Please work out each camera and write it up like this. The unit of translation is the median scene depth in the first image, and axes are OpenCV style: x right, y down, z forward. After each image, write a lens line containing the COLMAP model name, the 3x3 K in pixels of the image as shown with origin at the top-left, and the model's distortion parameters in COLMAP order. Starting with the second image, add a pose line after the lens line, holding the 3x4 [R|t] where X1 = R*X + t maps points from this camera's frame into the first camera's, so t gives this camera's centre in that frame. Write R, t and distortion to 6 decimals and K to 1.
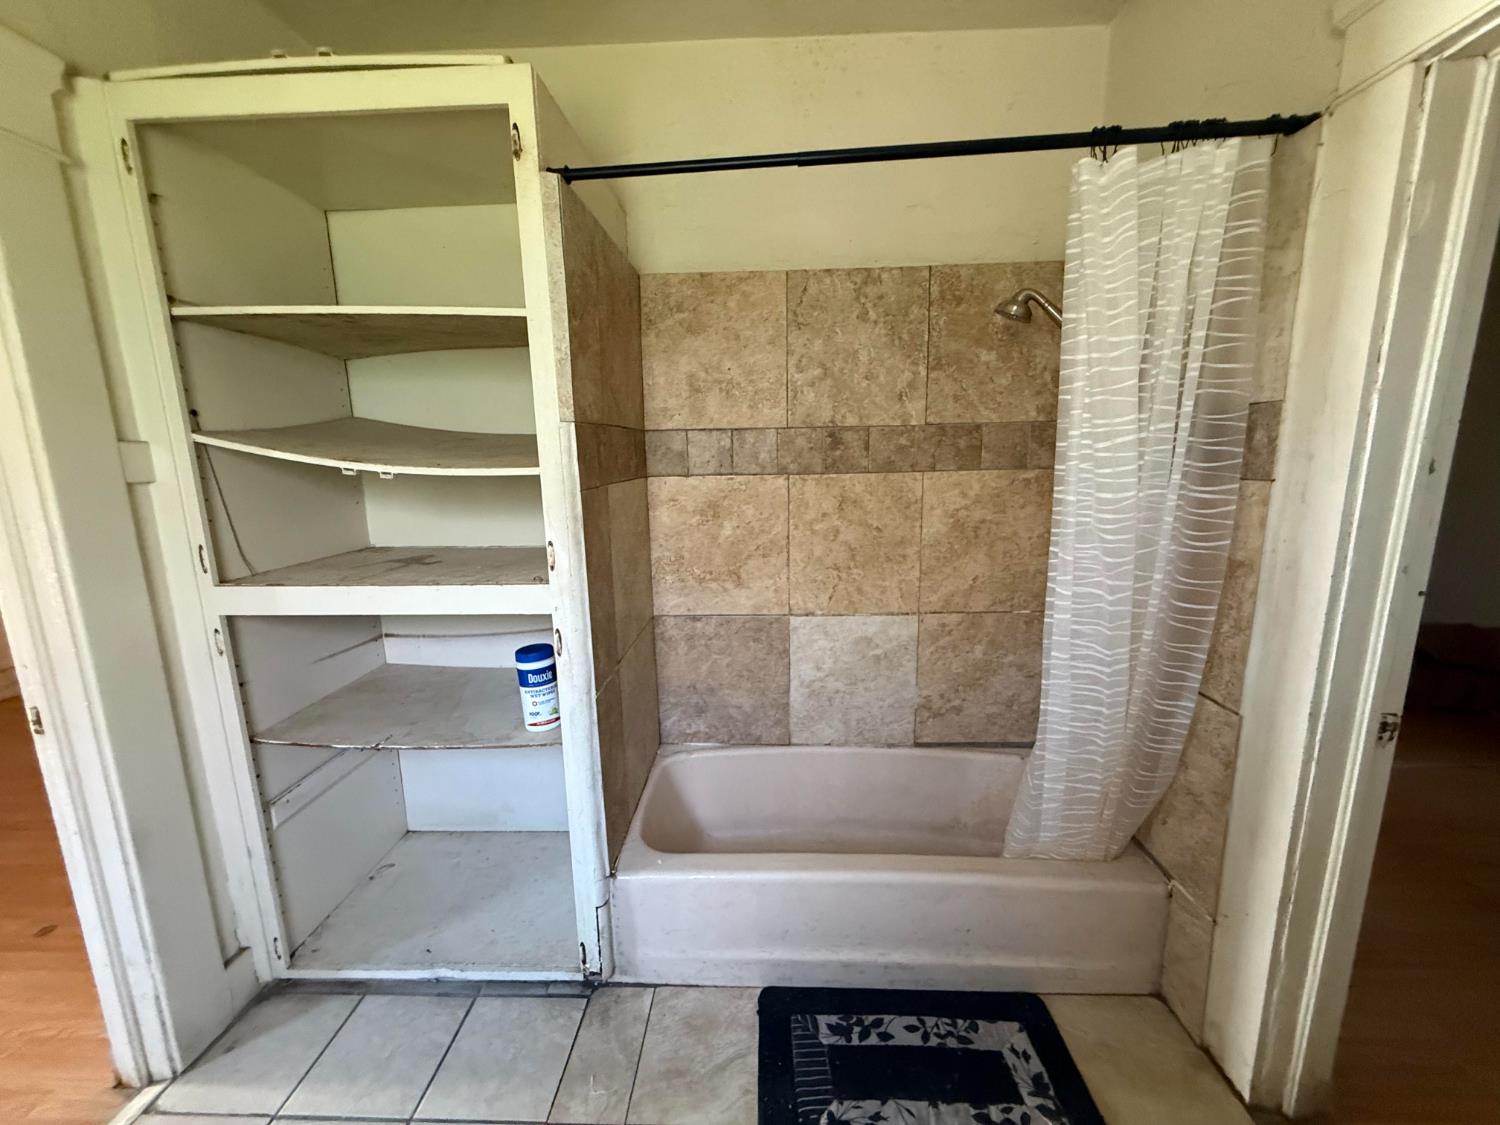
lens RADIAL K [[596.4, 0, 746.2], [0, 596.4, 563.7], [0, 0, 1]] dist [0.000237, -0.000179]
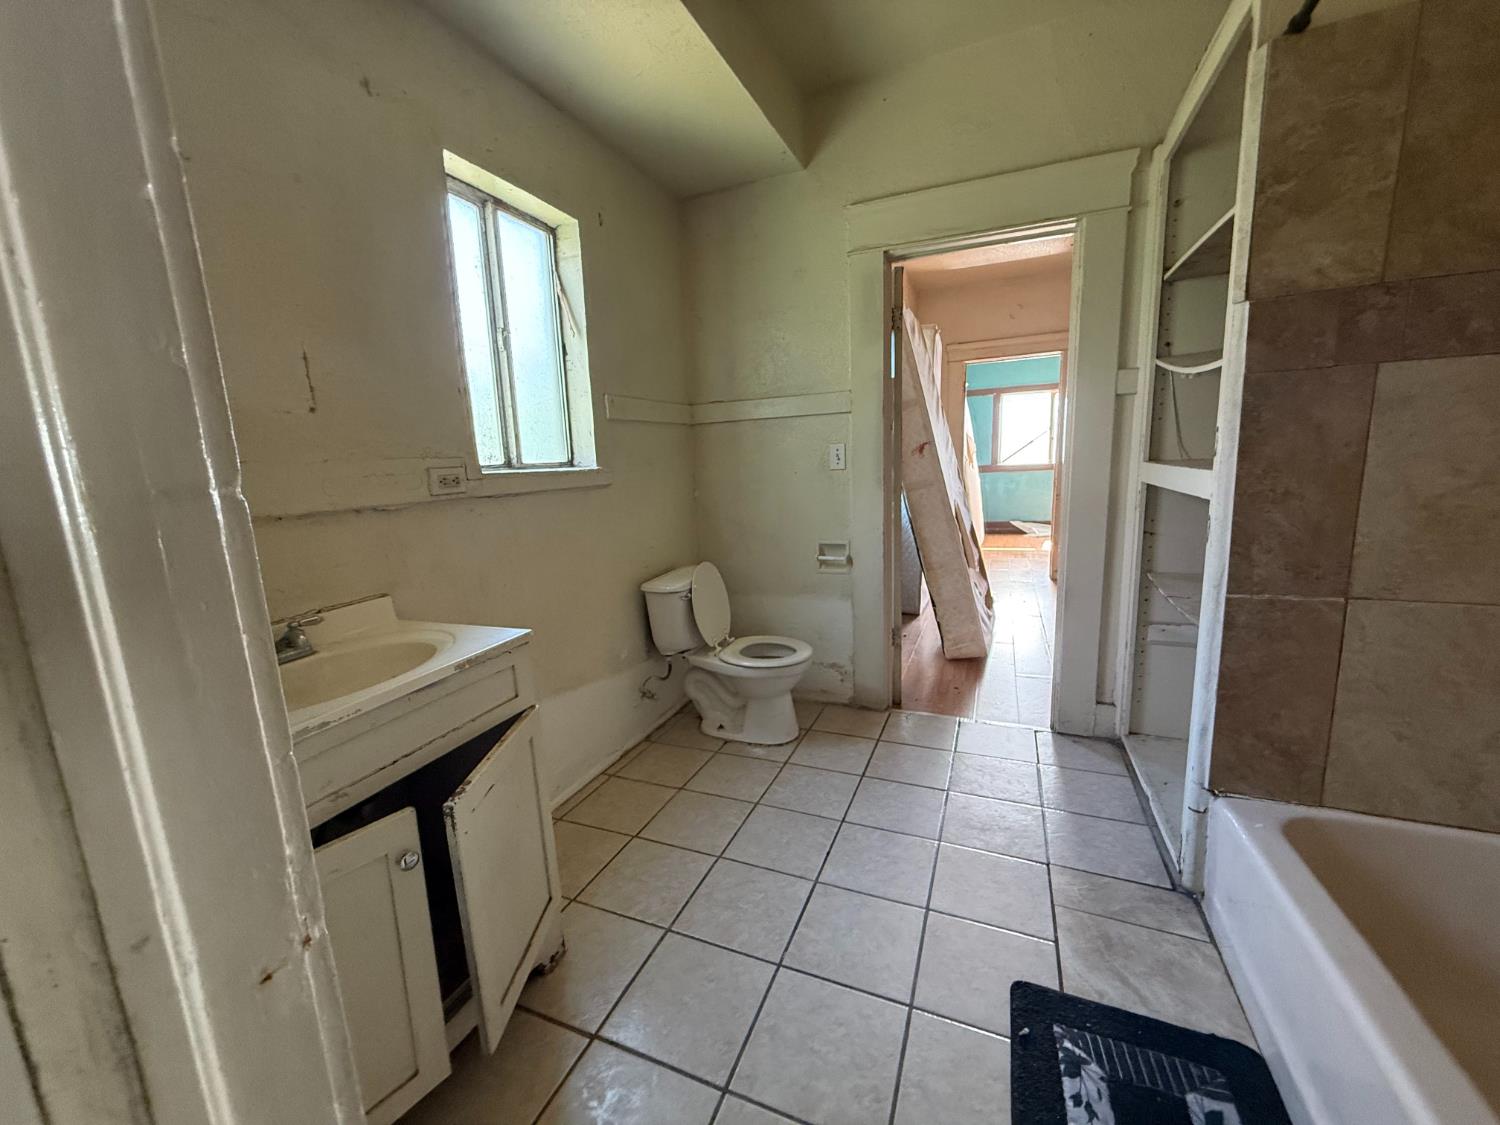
lens RADIAL K [[596.4, 0, 747.8], [0, 596.4, 563.6], [0, 0, 1]] dist [0.000237, -0.000179]
pose [[-0.355850, 0.193997, -0.914186, 0.908377], [-0.121204, 0.960375, 0.250978, 0.027641], [0.926650, 0.200114, -0.318236, 0.596051]]
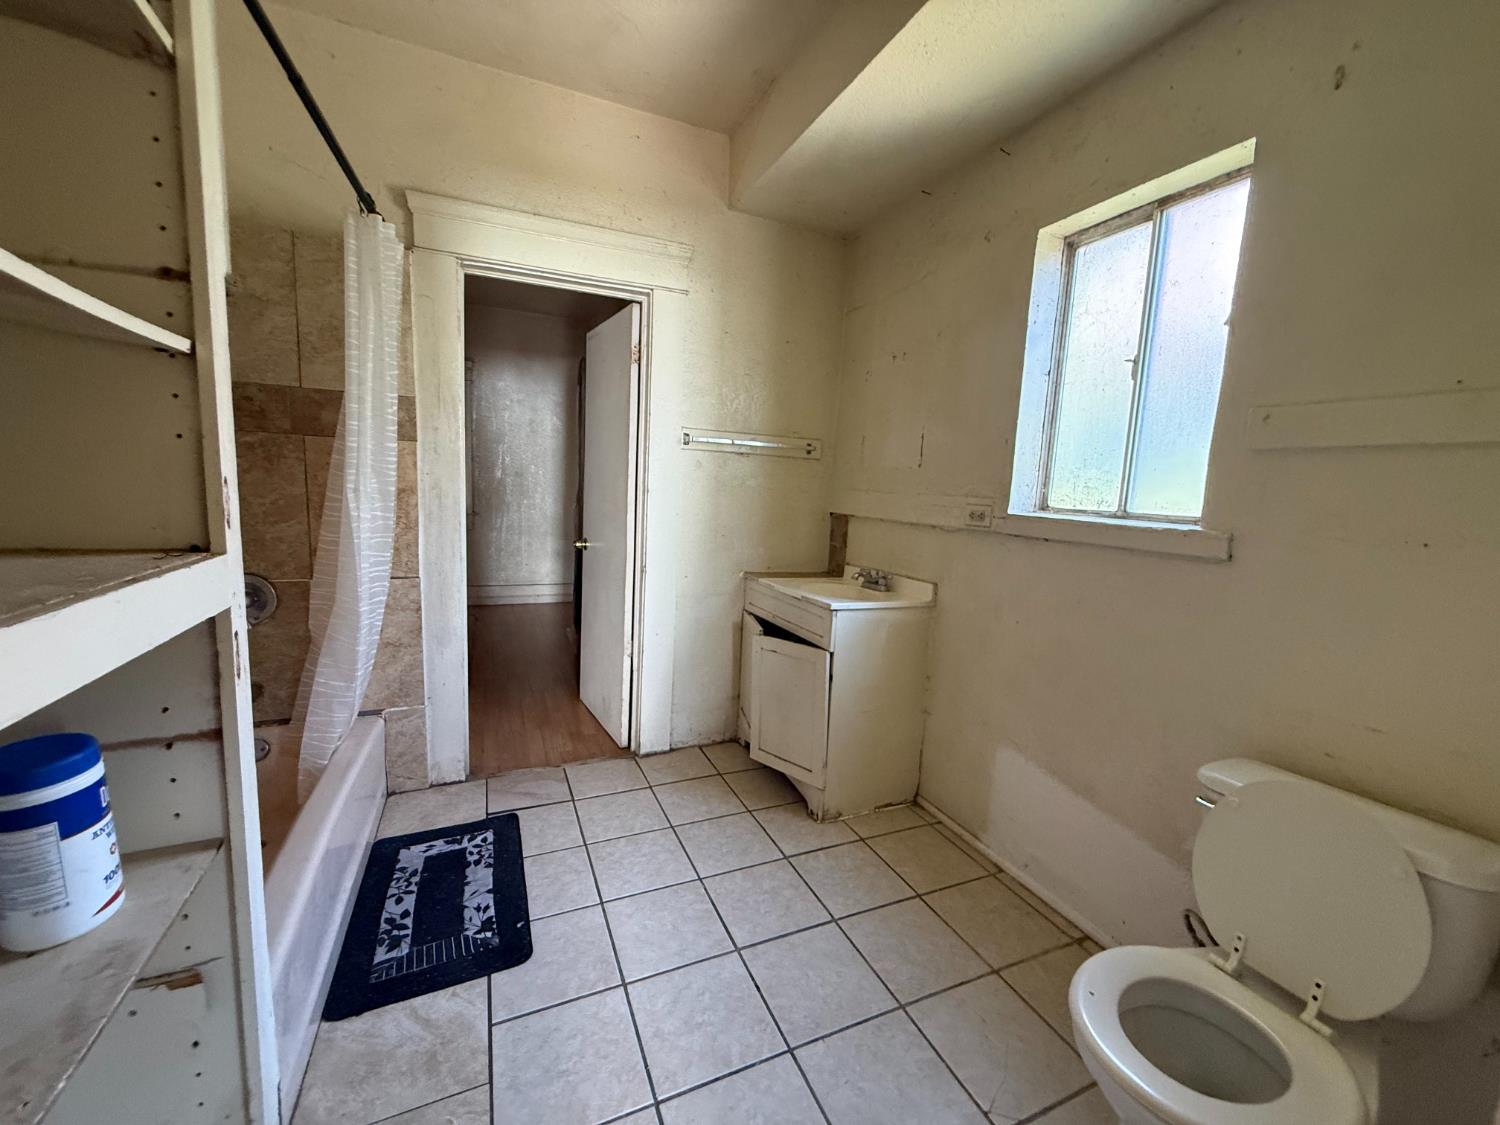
lens RADIAL K [[596.4, 0, 743.7], [0, 596.4, 562.0], [0, 0, 1]] dist [0.000237, -0.000179]
pose [[-0.429588, -0.121682, 0.894789, -1.017518], [0.126108, 0.973086, 0.192874, -0.006135], [-0.894176, 0.195696, -0.402681, 0.767769]]
